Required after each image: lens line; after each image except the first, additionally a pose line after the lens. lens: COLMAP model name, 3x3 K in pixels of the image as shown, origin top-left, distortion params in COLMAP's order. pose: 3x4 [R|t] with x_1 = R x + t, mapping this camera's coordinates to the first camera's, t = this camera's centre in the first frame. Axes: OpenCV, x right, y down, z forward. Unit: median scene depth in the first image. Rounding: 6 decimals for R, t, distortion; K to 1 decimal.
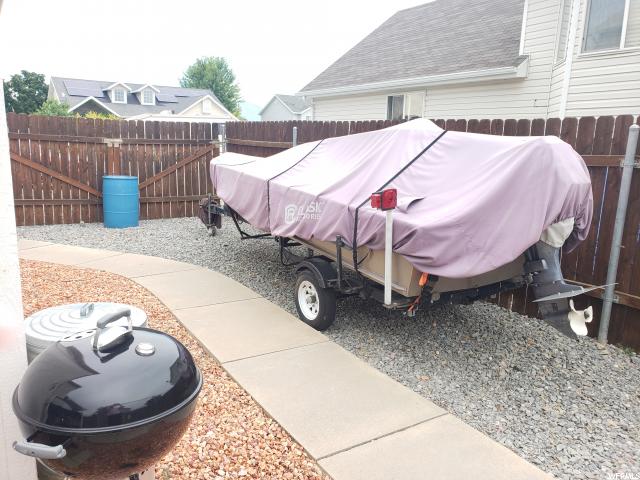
lens RADIAL K [[499.6, 0, 306.6], [0, 499.6, 249.3], [0, 0, 1]] dist [0.051144, -0.071555]
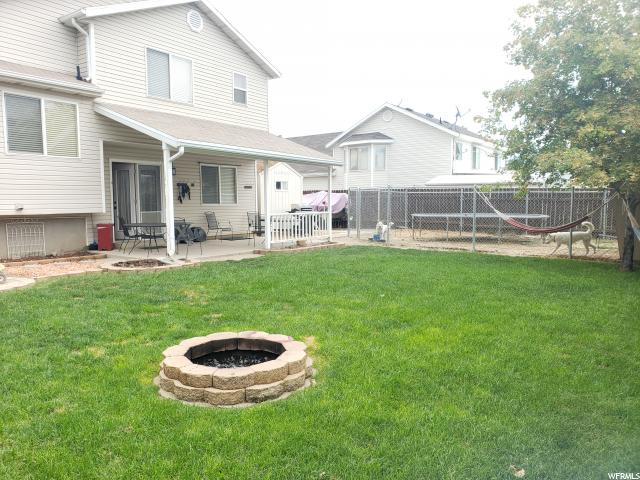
lens RADIAL K [[499.6, 0, 306.6], [0, 499.6, 249.3], [0, 0, 1]] dist [0.051144, -0.071555]
pose [[0.932401, -0.060130, 0.356389, -2.031933], [0.100498, 0.990310, -0.095842, 0.935598], [-0.347173, 0.125179, 0.929409, -4.154893]]
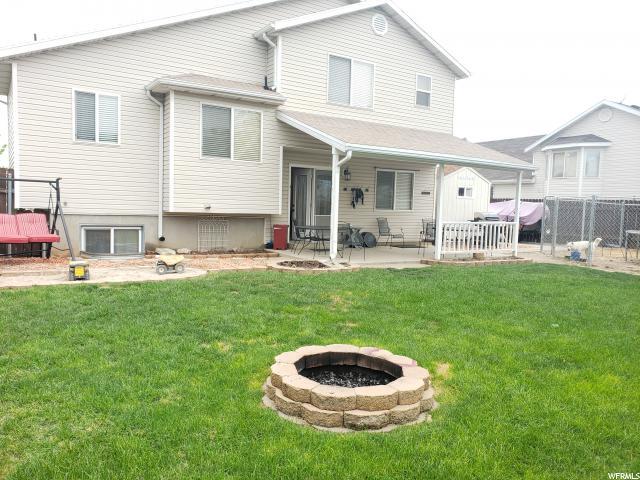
lens RADIAL K [[499.6, 0, 306.6], [0, 499.6, 249.3], [0, 0, 1]] dist [0.051144, -0.071555]
pose [[0.999906, 0.010498, -0.008871, -1.888268], [-0.011528, 0.992042, -0.125376, 0.927316], [0.007485, 0.125466, 0.992070, -4.090406]]
